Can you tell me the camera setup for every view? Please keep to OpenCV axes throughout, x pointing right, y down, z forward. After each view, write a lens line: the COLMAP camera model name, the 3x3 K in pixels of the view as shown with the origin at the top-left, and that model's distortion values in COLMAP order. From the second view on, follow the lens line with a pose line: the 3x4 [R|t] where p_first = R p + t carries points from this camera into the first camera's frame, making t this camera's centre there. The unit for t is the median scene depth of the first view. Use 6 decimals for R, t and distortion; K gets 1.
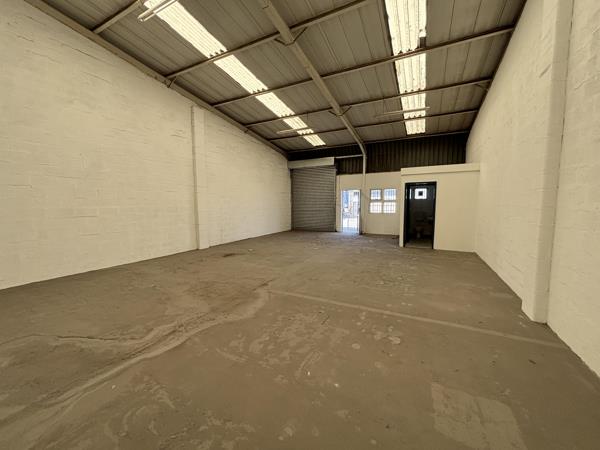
lens RADIAL K [[241.5, 0, 298.0], [0, 241.5, 223.2], [0, 0, 1]] dist [0.001634, 0.000004]
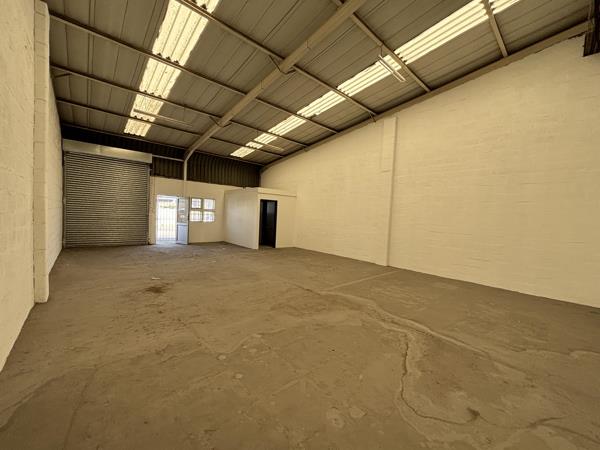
lens RADIAL K [[241.5, 0, 298.0], [0, 241.5, 223.2], [0, 0, 1]] dist [0.001634, 0.000004]
pose [[0.355789, -0.010110, 0.934512, -0.529432], [0.031687, 0.999497, -0.001251, -0.023628], [-0.934029, 0.030057, 0.355931, 0.282856]]
